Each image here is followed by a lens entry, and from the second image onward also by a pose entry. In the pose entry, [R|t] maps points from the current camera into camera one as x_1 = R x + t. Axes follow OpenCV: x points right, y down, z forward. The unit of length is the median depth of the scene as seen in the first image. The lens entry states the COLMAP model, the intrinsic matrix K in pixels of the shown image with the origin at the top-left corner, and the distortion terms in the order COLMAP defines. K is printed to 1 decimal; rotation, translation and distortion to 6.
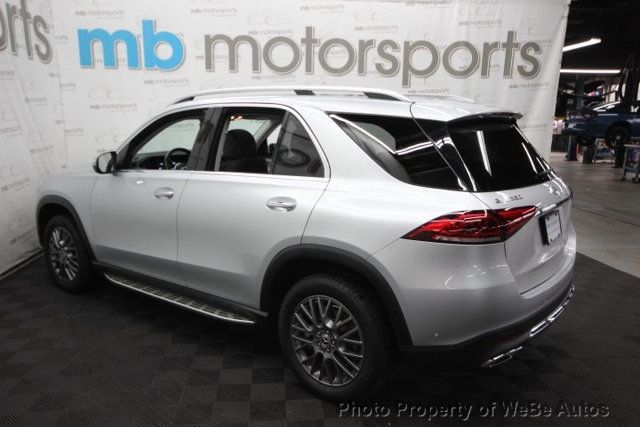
lens RADIAL K [[507.0, 0, 338.8], [0, 507.0, 226.3], [0, 0, 1]] dist [-0.005630, 0.009012]
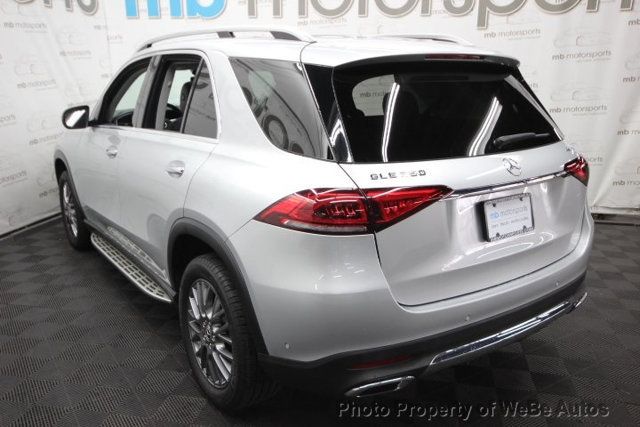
lens RADIAL K [[548.1, 0, 323.0], [0, 548.1, 226.8], [0, 0, 1]] dist [0.007322, 0.003659]
pose [[0.954648, 0.071570, -0.289006, 0.217016], [-0.052934, 0.996013, 0.071800, -0.014354], [0.292993, -0.053245, 0.954631, 0.102124]]
